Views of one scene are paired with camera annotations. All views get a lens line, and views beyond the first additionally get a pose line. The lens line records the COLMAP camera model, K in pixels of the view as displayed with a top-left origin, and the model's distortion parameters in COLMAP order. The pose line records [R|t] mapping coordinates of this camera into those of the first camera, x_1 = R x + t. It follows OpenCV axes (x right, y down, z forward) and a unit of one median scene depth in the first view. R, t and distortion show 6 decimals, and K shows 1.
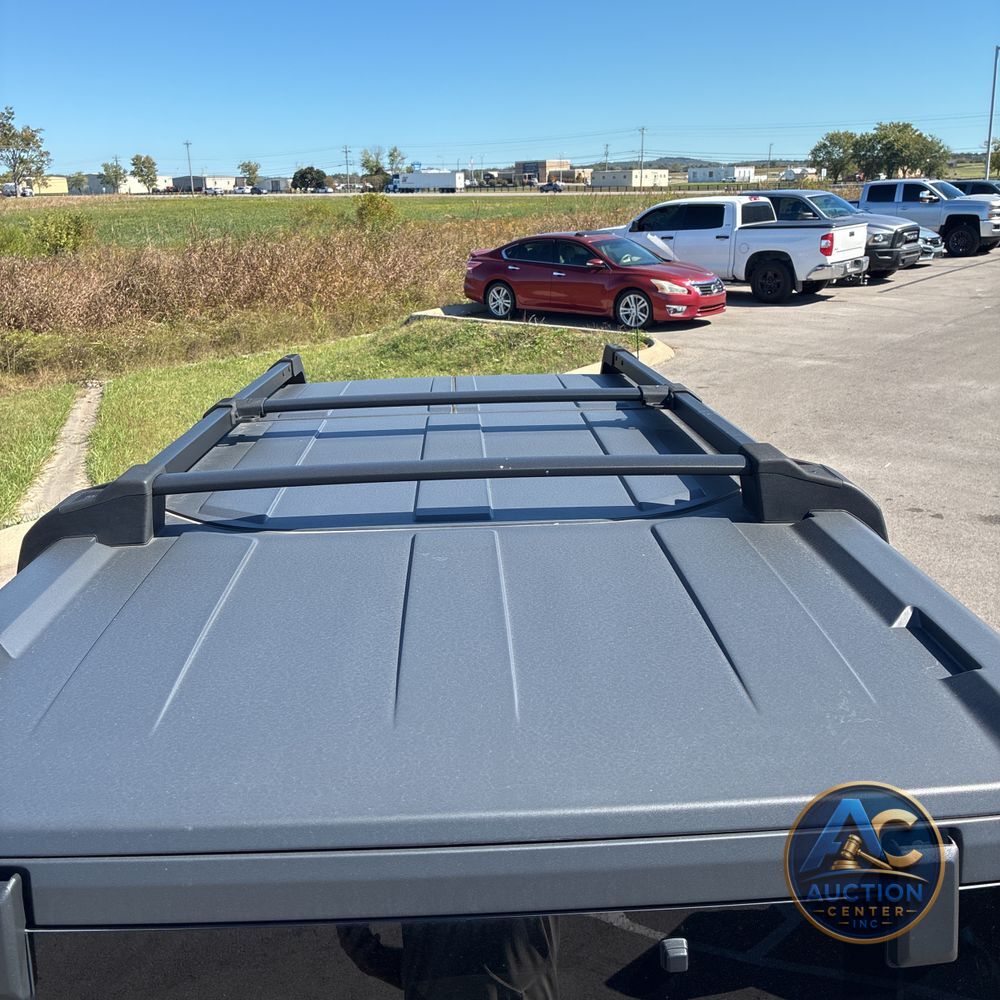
lens RADIAL K [[1020.1, 0, 488.5], [0, 1020.1, 500.1], [0, 0, 1]] dist [0.017894, 0.006903]
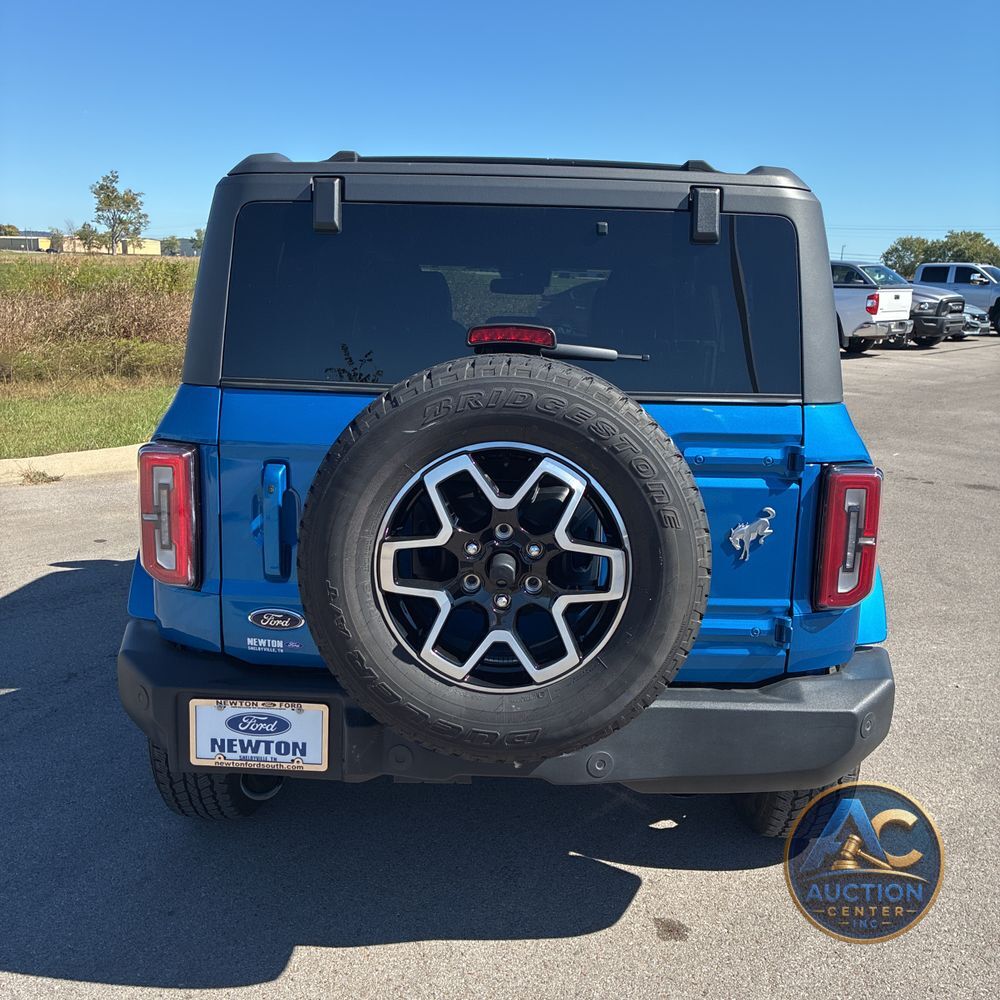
lens RADIAL K [[1020.1, 0, 509.8], [0, 1020.1, 493.3], [0, 0, 1]] dist [0.009767, 0.016877]
pose [[0.997150, 0.064721, -0.038760, 0.010075], [-0.067731, 0.994315, -0.082163, 0.133382], [0.033222, 0.084554, 0.995865, -0.142632]]
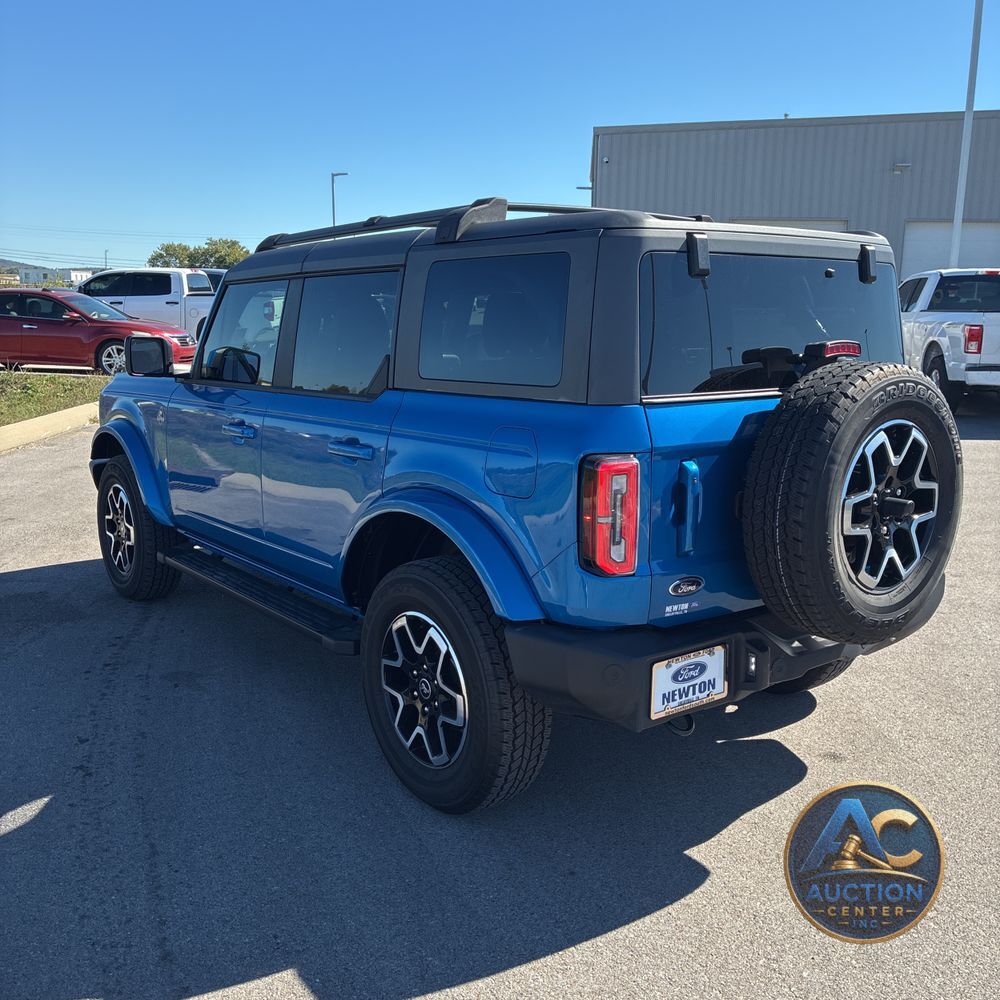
lens RADIAL K [[1006.2, 0, 500.0], [0, 1006.2, 500.0], [0, 0, 1]] dist [0.065707, -0.121636]
pose [[0.810779, -0.077483, 0.580201, -0.294750], [0.134613, 0.989315, -0.055992, 0.130734], [-0.569663, 0.123499, 0.812546, -0.111741]]
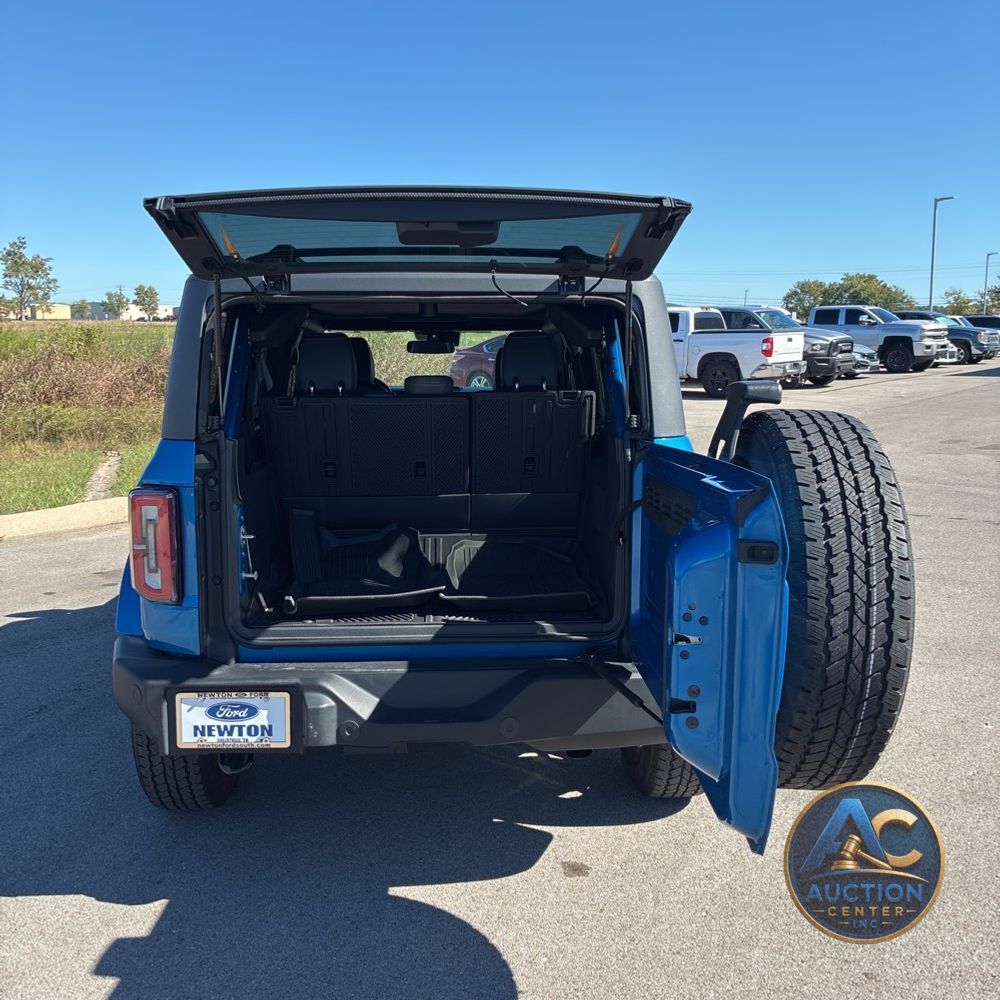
lens RADIAL K [[1016.4, 0, 494.3], [0, 1016.4, 490.2], [0, 0, 1]] dist [0.014919, 0.011626]
pose [[0.999566, 0.021932, 0.019678, 0.014497], [-0.019055, 0.990517, -0.136061, 0.148109], [-0.022476, 0.135627, 0.990505, -0.210439]]
